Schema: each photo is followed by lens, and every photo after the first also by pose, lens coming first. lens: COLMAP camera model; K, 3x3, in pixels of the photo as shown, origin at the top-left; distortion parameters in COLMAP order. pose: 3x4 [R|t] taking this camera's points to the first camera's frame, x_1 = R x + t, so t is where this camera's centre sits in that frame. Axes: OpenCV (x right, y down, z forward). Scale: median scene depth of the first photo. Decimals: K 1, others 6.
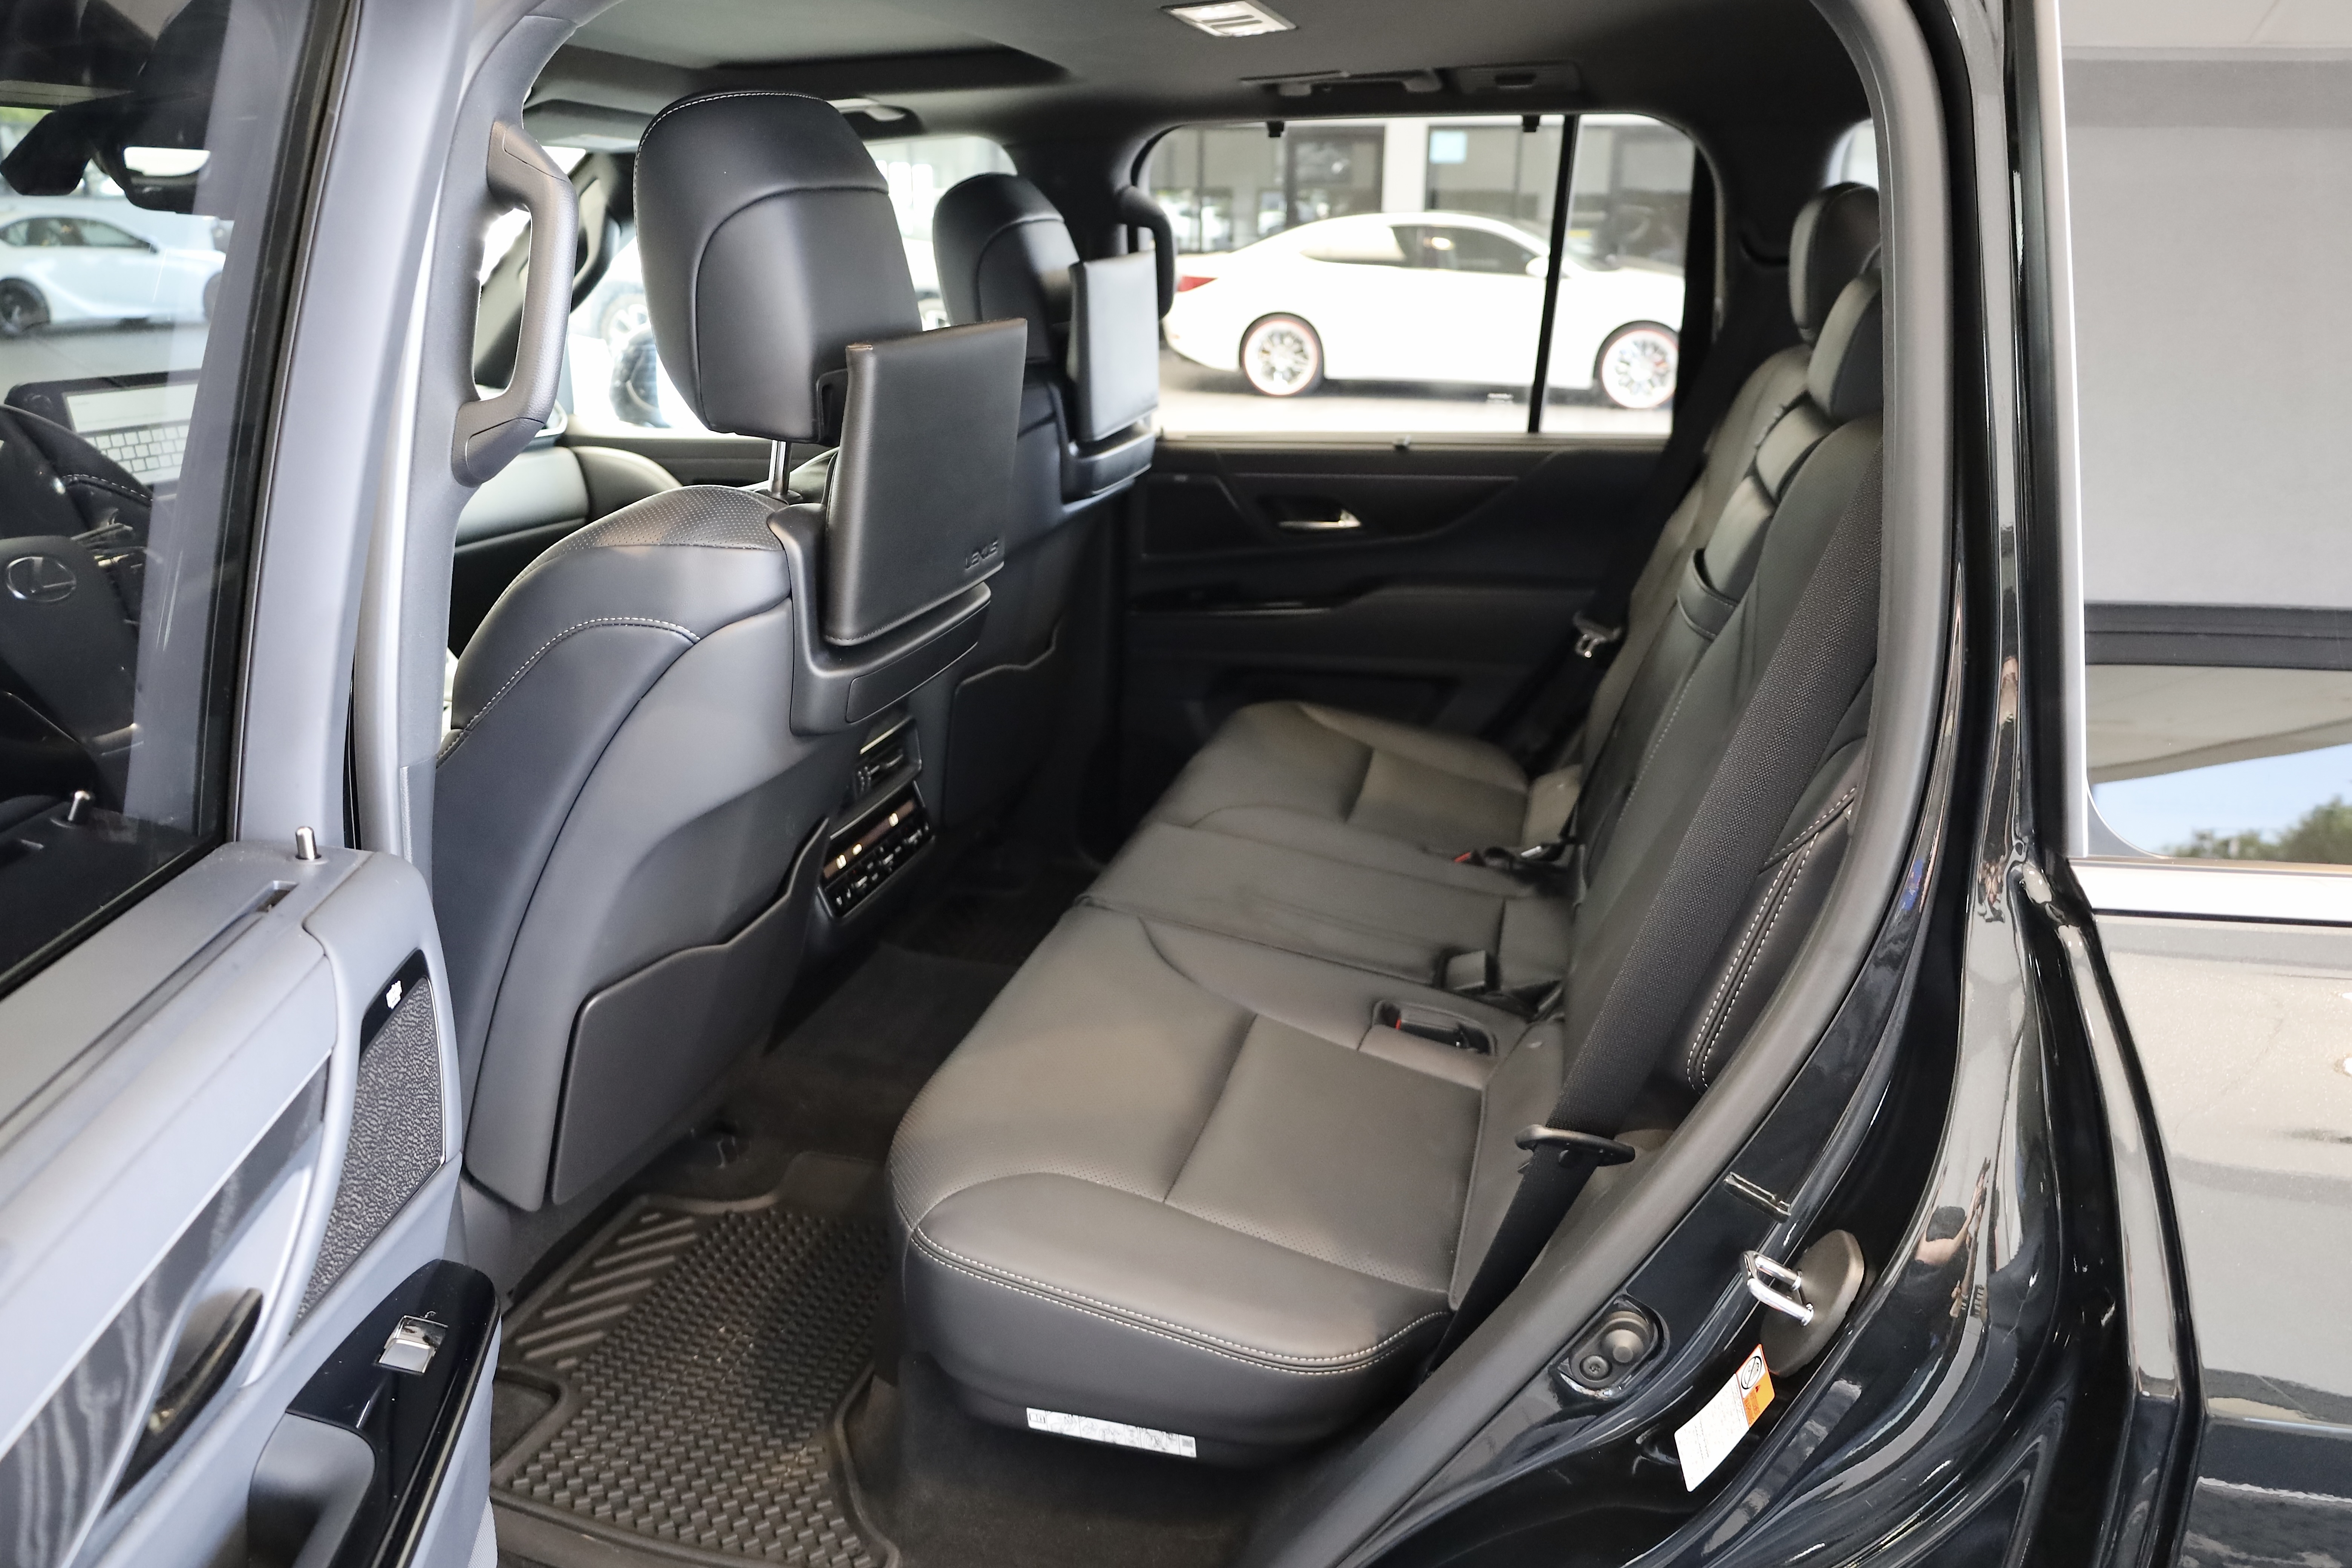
lens RADIAL K [[1552.3, 0, 1176.0], [0, 1552.3, 784.0], [0, 0, 1]] dist [-0.021353, -0.000373]
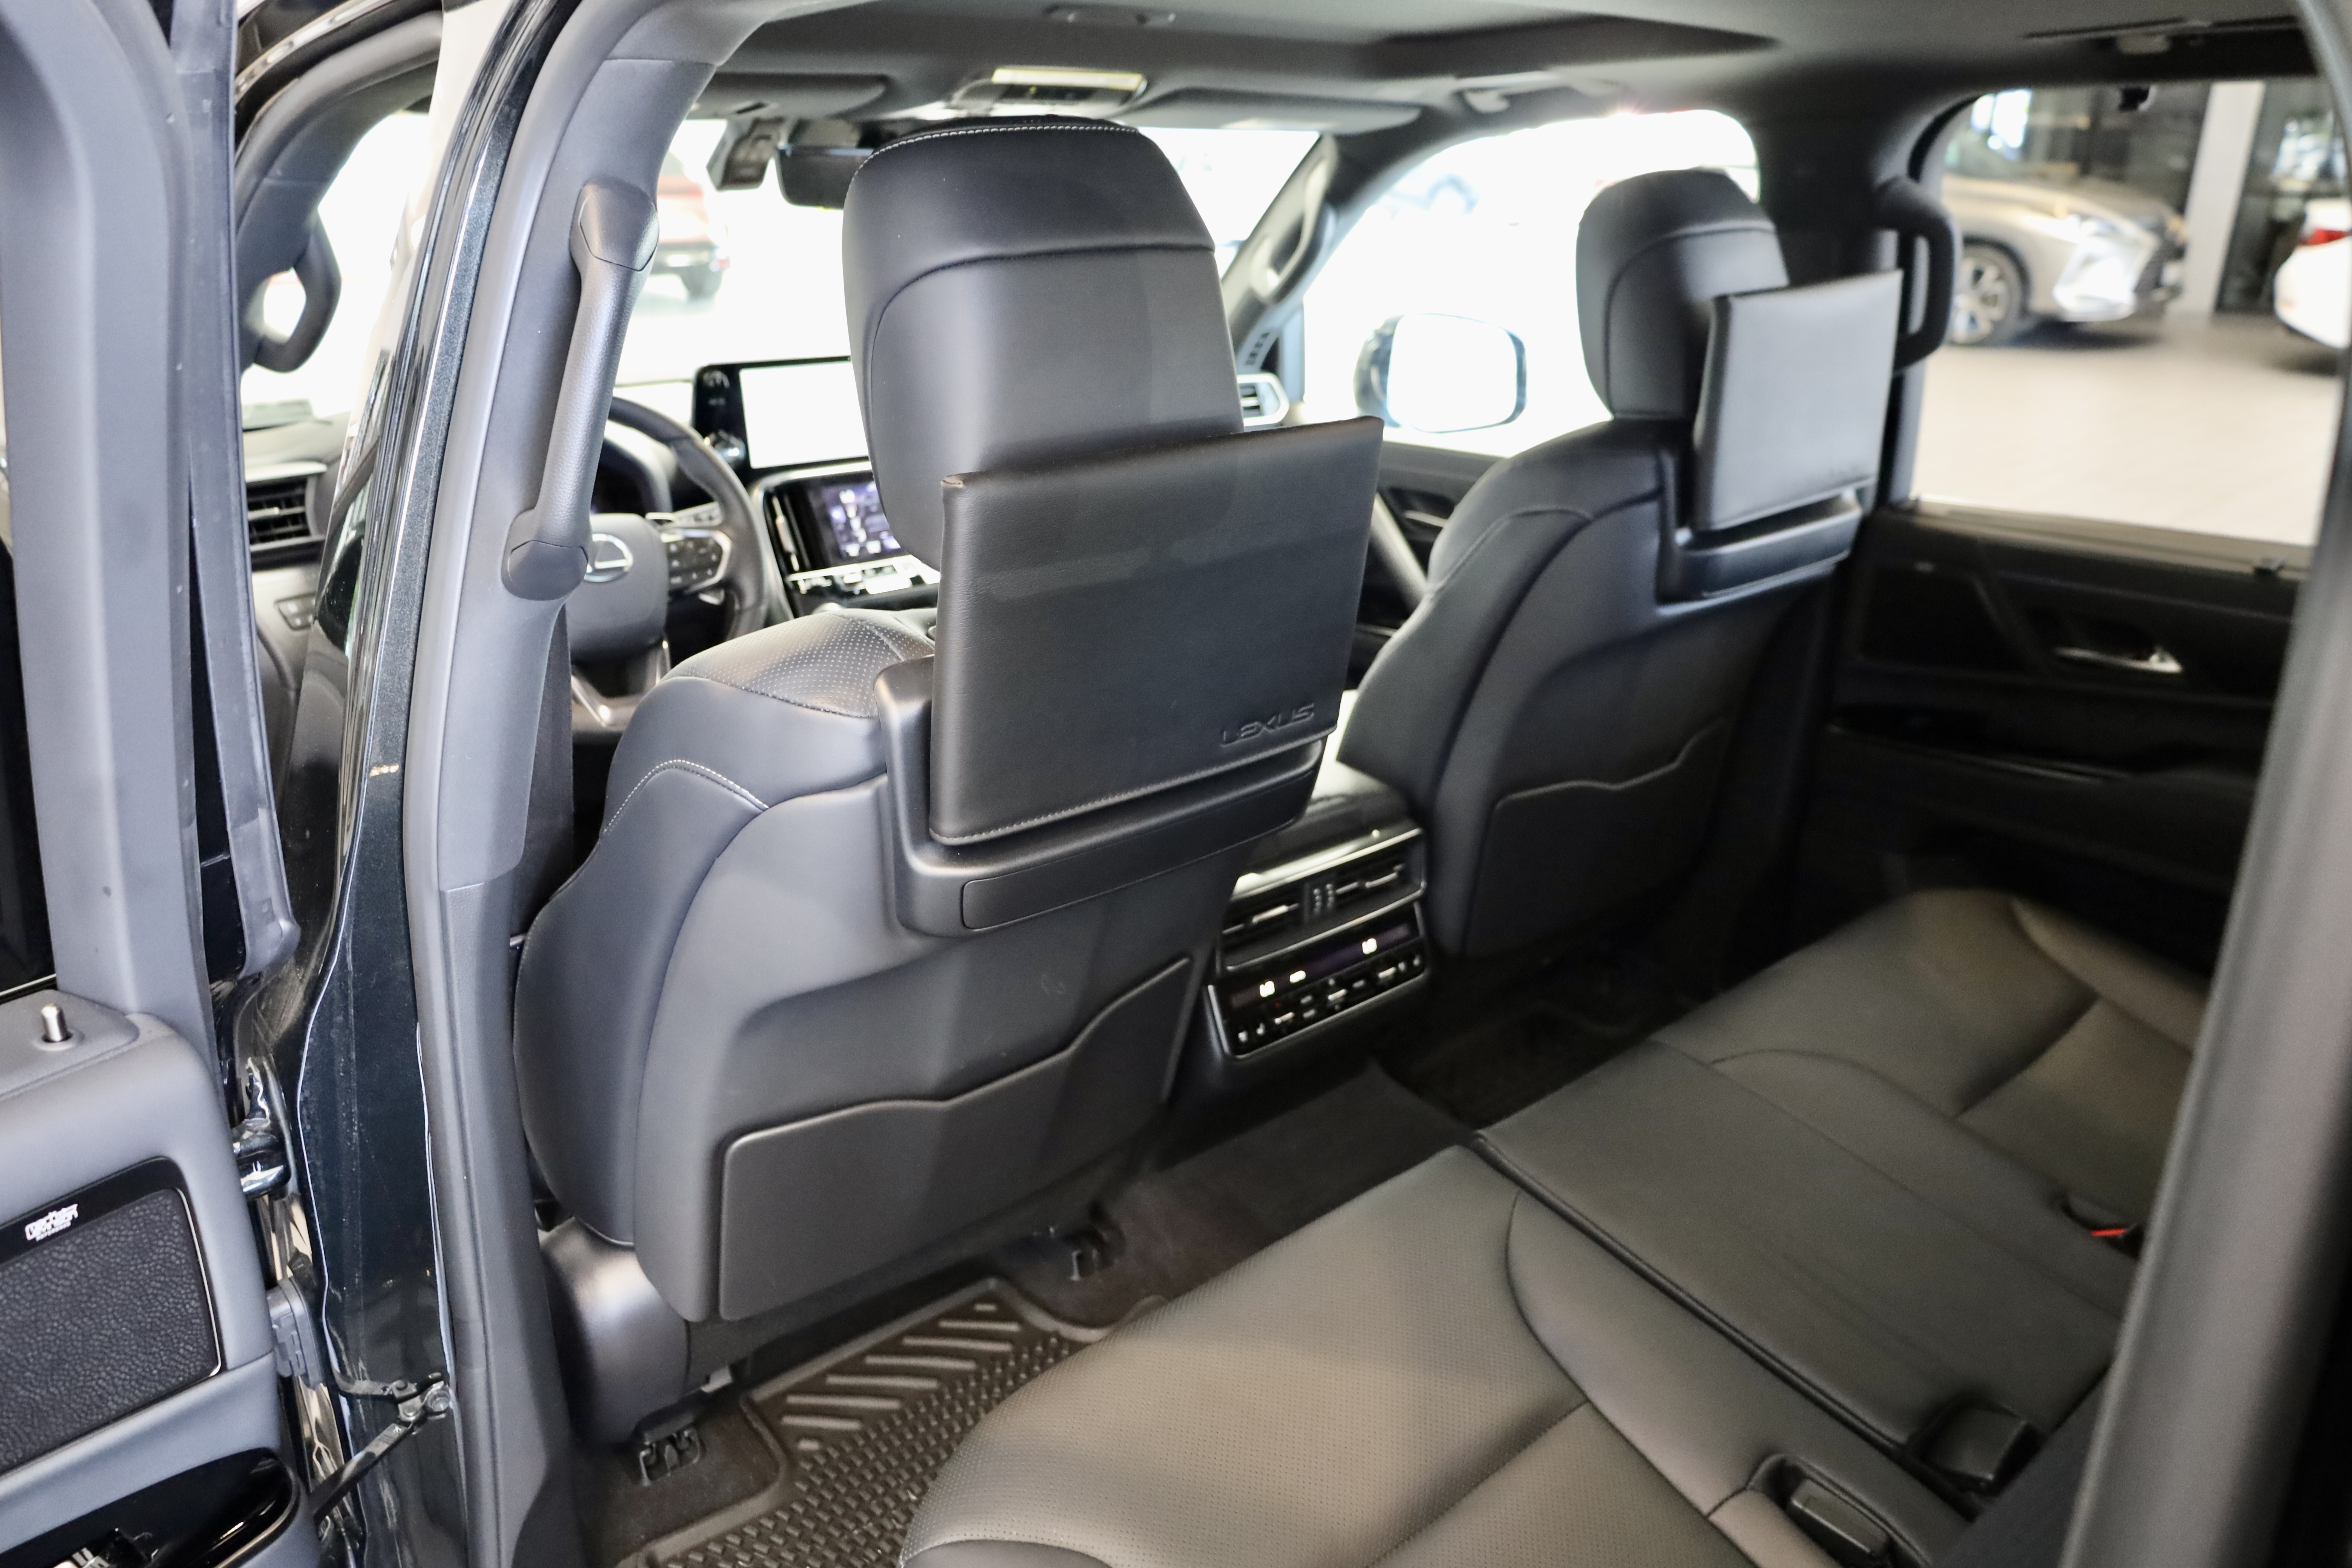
lens RADIAL K [[1552.3, 0, 1176.0], [0, 1552.3, 784.0], [0, 0, 1]] dist [-0.021353, -0.000373]
pose [[0.814876, 0.209794, -0.540337, 0.173272], [-0.190738, 0.977338, 0.091815, -0.122724], [0.547354, 0.028245, 0.836424, 0.234520]]
